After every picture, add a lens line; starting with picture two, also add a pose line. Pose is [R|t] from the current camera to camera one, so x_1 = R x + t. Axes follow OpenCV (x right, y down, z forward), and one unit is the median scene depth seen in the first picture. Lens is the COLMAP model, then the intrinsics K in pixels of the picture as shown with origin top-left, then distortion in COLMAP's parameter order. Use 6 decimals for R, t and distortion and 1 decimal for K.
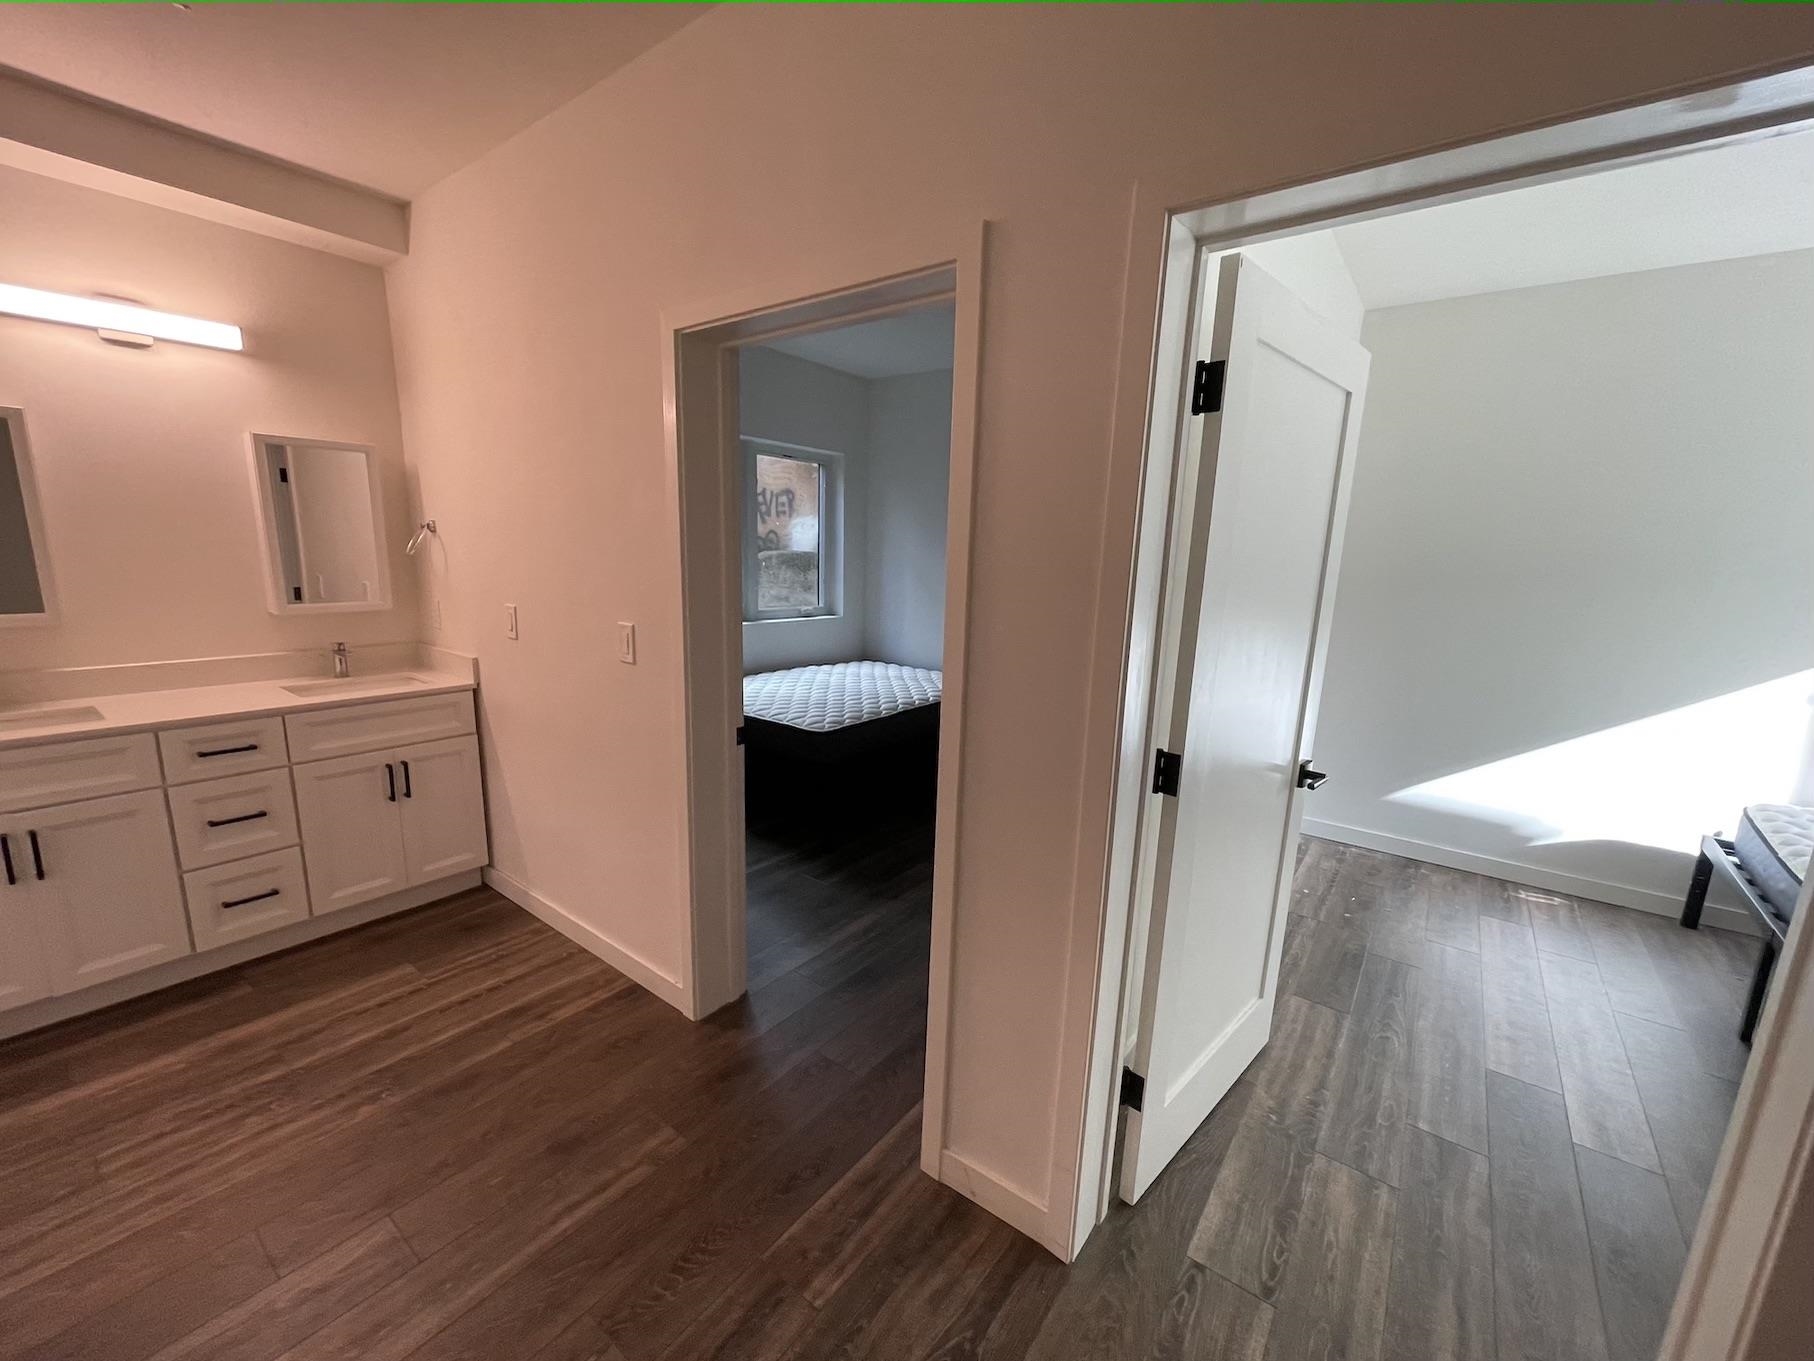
lens RADIAL K [[738.9, 0, 902.6], [0, 738.9, 685.6], [0, 0, 1]] dist [-0.000851, -0.000189]
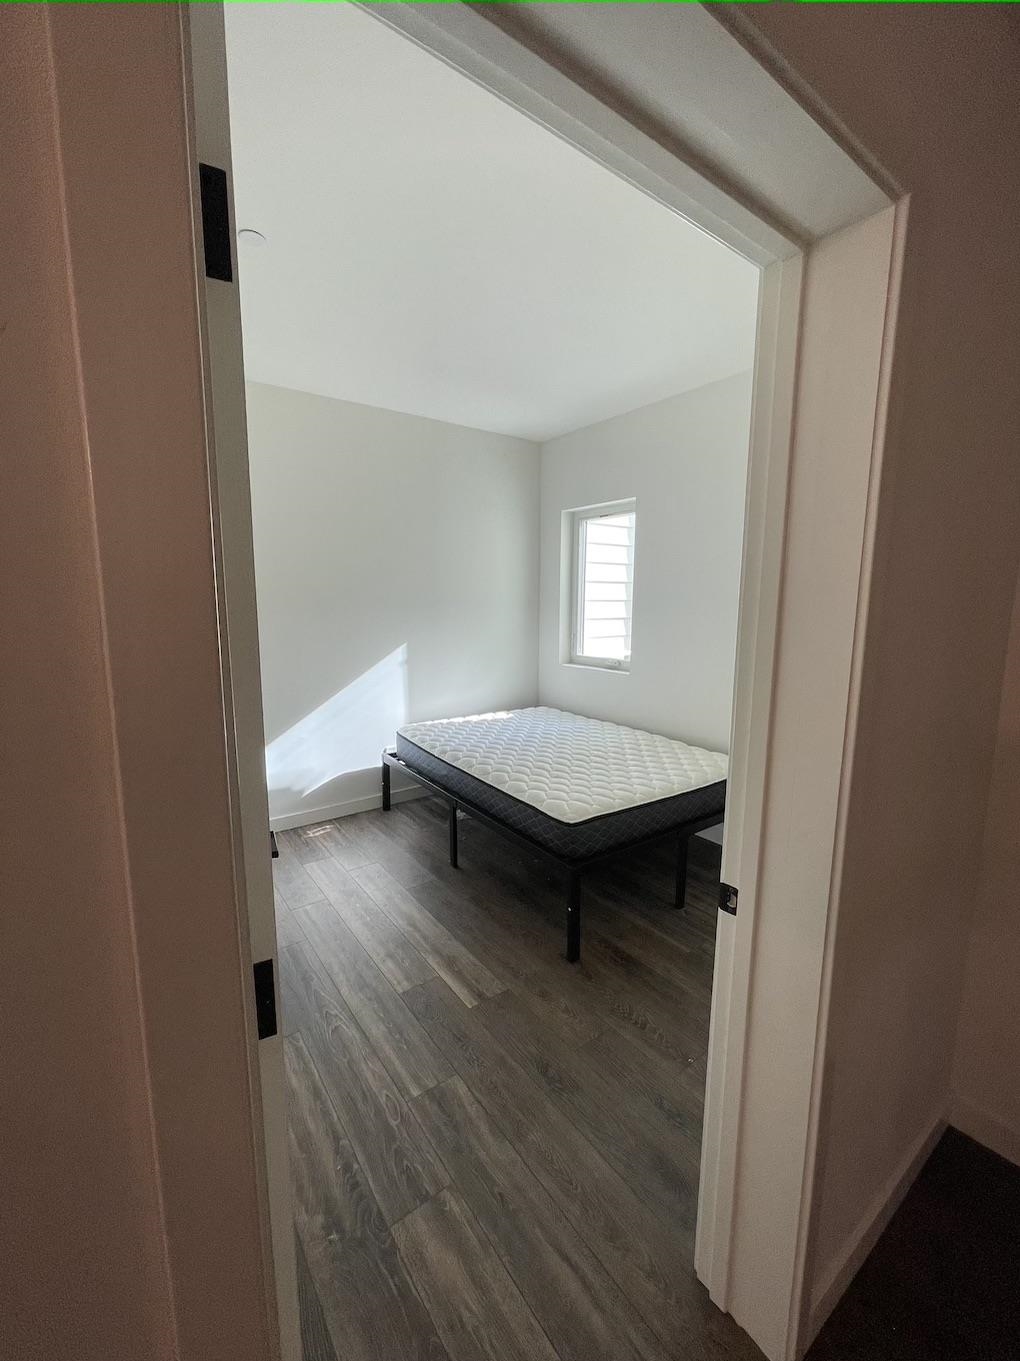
lens RADIAL K [[554.4, 0, 500.5], [0, 554.4, 677.6], [0, 0, 1]] dist [-0.000851, -0.000189]
pose [[0.298301, -0.167063, 0.939737, 0.046216], [0.188703, 0.975452, 0.113512, -0.047169], [-0.935632, 0.143470, 0.322504, 0.338312]]
